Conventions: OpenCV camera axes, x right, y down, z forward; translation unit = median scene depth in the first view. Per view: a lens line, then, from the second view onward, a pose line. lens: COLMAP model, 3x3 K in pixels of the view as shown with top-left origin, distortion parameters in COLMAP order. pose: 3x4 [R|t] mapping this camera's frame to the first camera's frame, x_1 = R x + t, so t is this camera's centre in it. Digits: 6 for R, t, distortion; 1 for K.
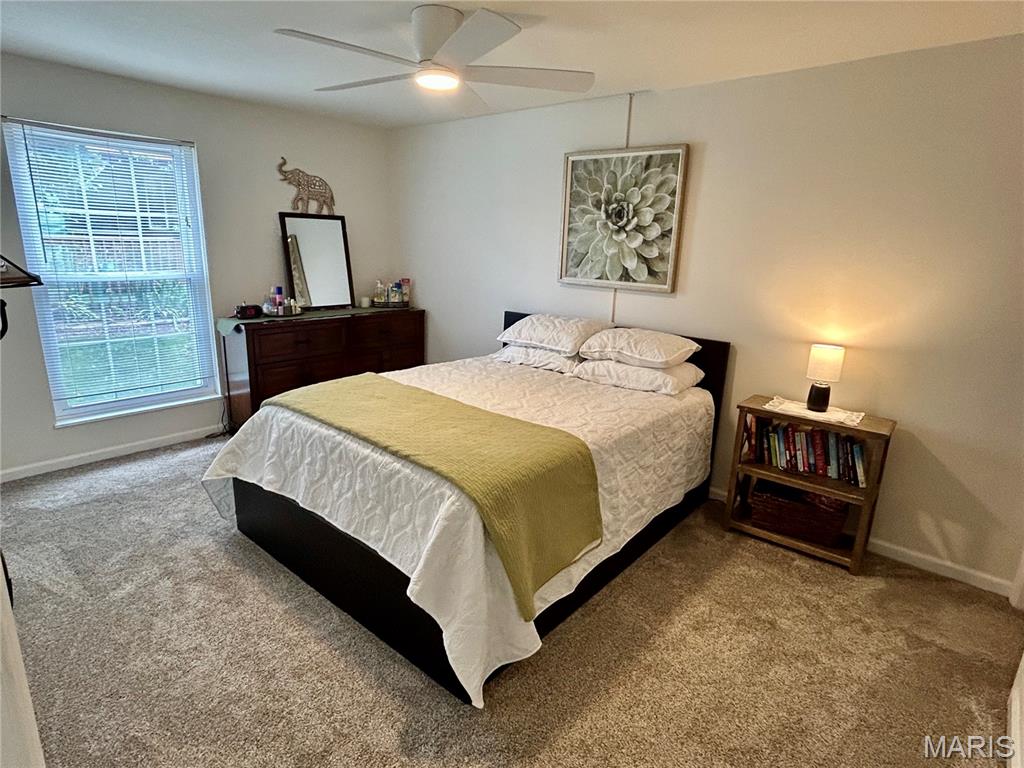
lens RADIAL K [[552.3, 0, 507.8], [0, 552.3, 382.3], [0, 0, 1]] dist [-0.005041, -0.000120]
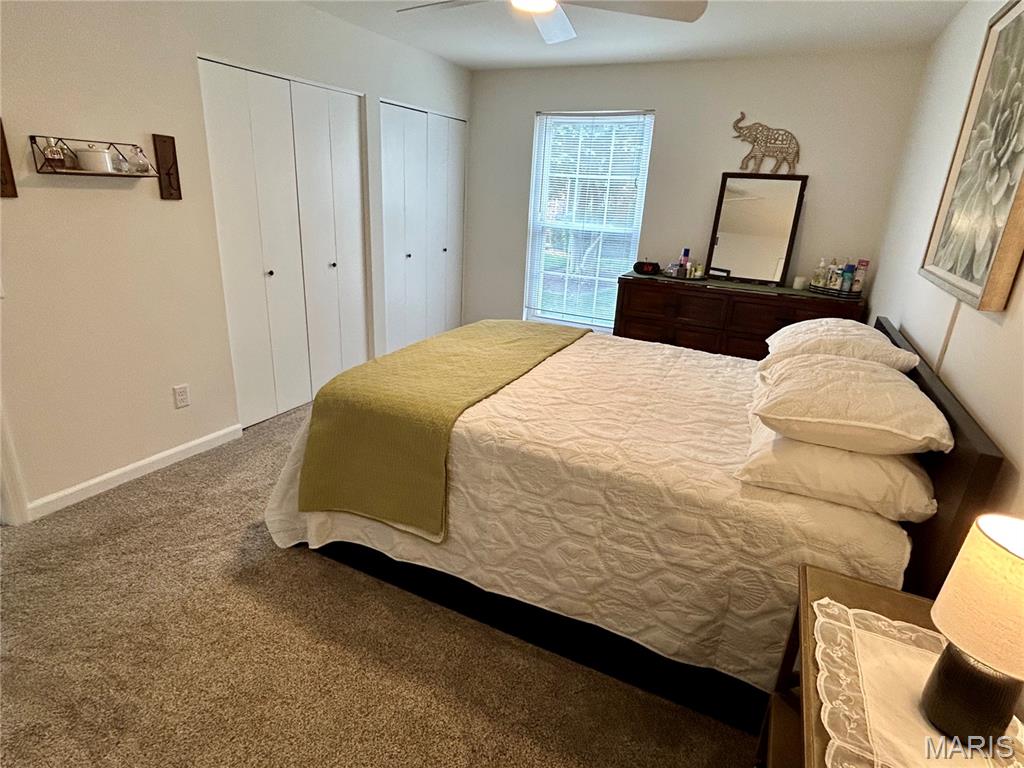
lens RADIAL K [[552.3, 0, 507.8], [0, 552.3, 382.3], [0, 0, 1]] dist [-0.005041, -0.000120]
pose [[0.247600, 0.299212, -0.921502, 0.472949], [-0.281877, 0.932221, 0.226955, -0.080737], [0.926952, 0.203556, 0.315159, 0.422146]]
